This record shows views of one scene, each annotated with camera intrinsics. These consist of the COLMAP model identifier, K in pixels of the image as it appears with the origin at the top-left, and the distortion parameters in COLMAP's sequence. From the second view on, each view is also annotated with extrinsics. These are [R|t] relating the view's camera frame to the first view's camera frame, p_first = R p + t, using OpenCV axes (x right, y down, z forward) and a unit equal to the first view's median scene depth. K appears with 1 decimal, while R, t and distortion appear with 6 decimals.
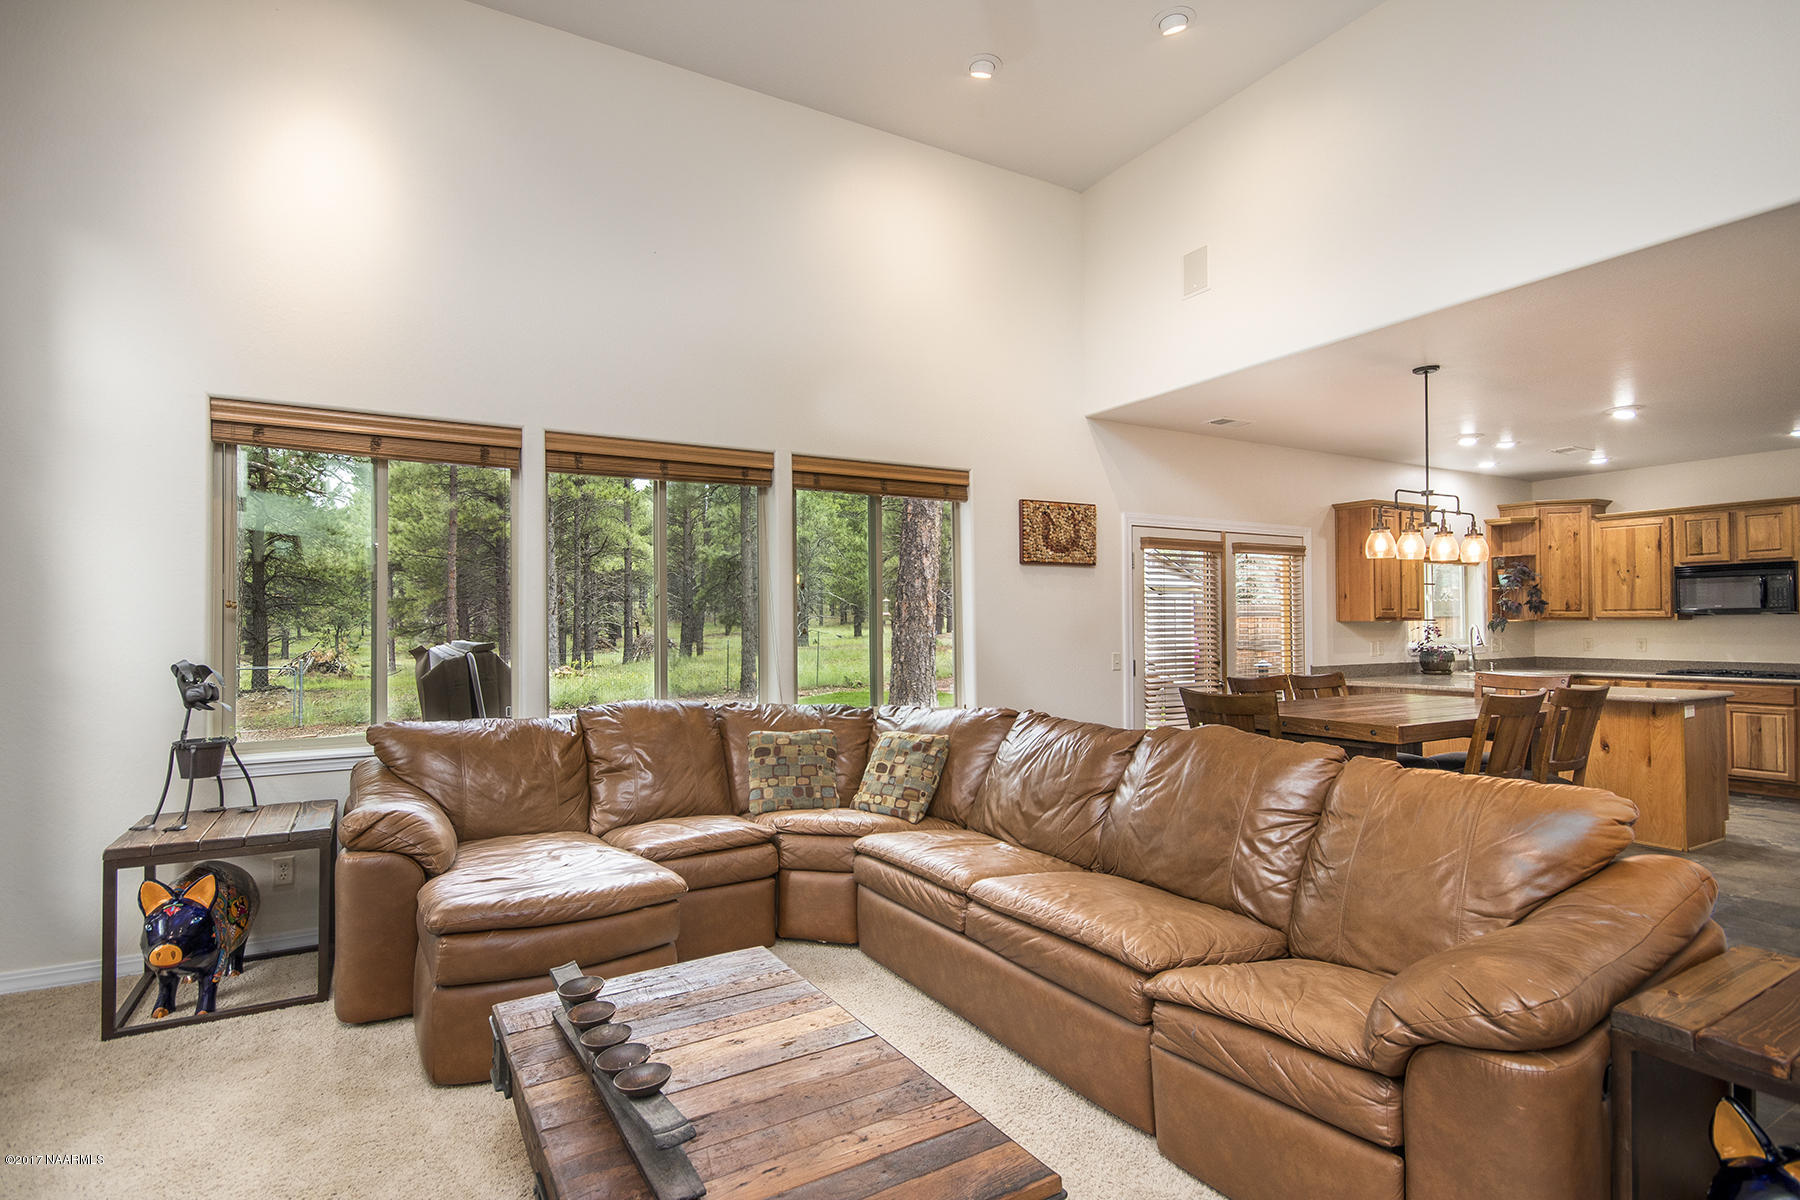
lens RADIAL K [[895.4, 0, 891.9], [0, 895.4, 608.7], [0, 0, 1]] dist [0.016569, -0.008924]
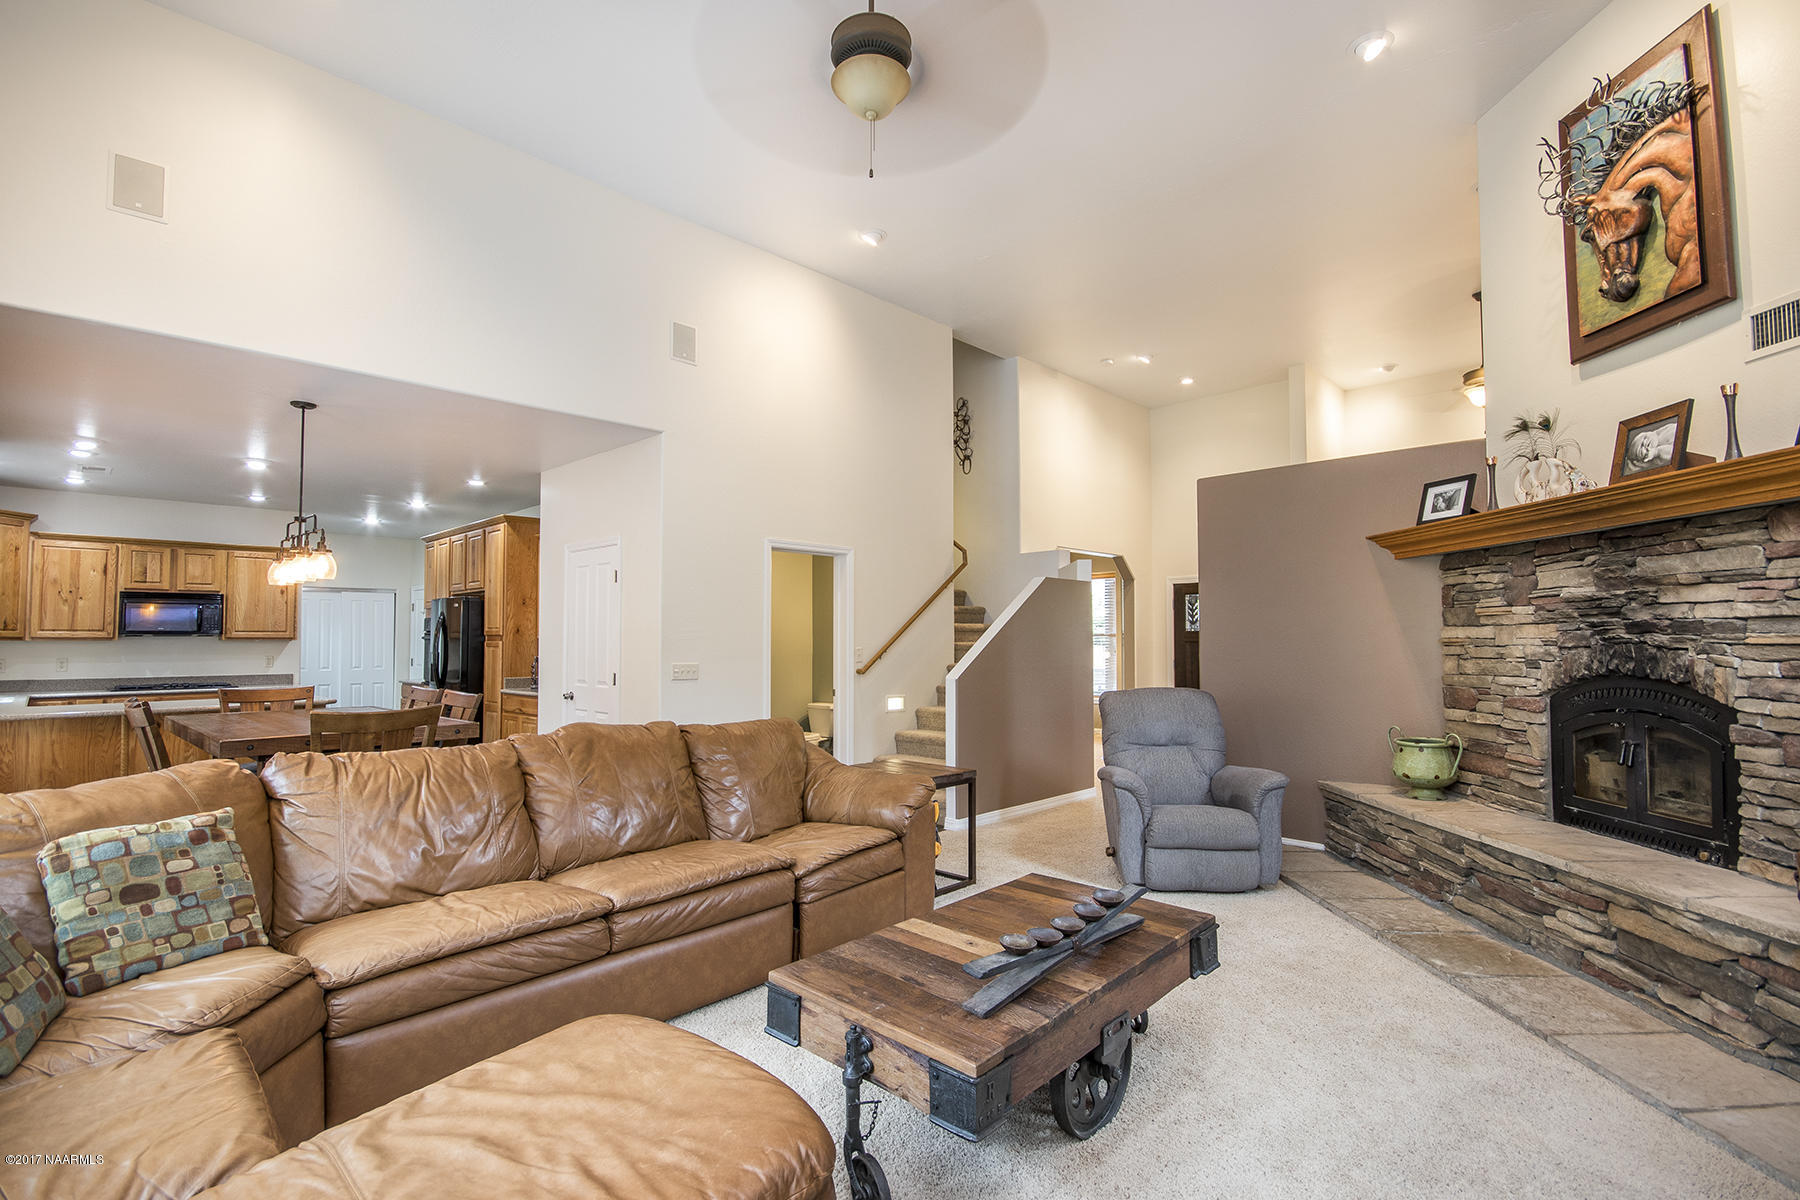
lens RADIAL K [[839.7, 0, 890.9], [0, 839.7, 599.3], [0, 0, 1]] dist [0.002191, -0.006438]
pose [[-0.270840, 0.052137, 0.961211, -0.372593], [-0.011951, 0.998273, -0.057514, 0.010604], [-0.962550, -0.027064, -0.269749, 0.396030]]
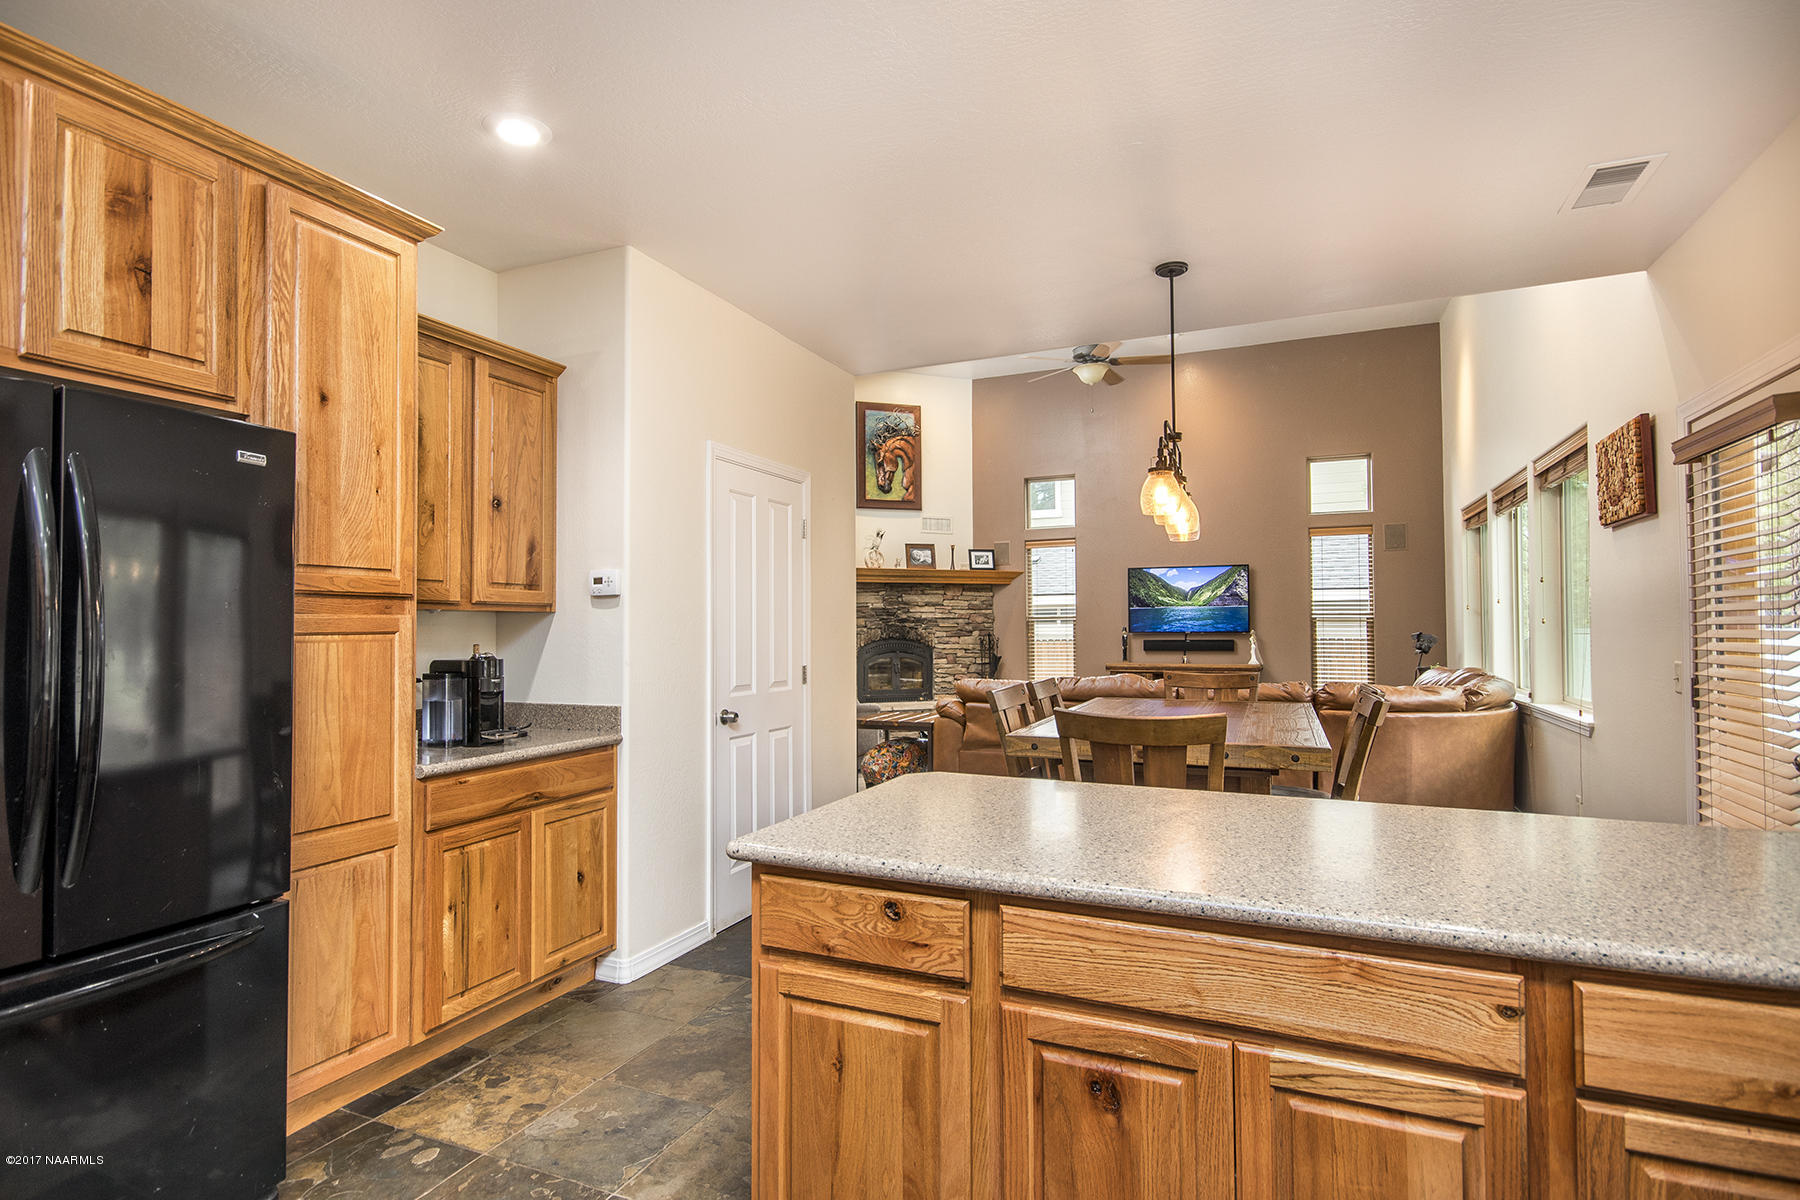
lens RADIAL K [[895.4, 0, 892.9], [0, 895.4, 601.2], [0, 0, 1]] dist [0.016569, -0.008924]
pose [[-0.803941, -0.007679, -0.594660, 0.801715], [0.020881, 0.998936, -0.041128, 0.020509], [0.594343, -0.045482, -0.802925, 0.955307]]
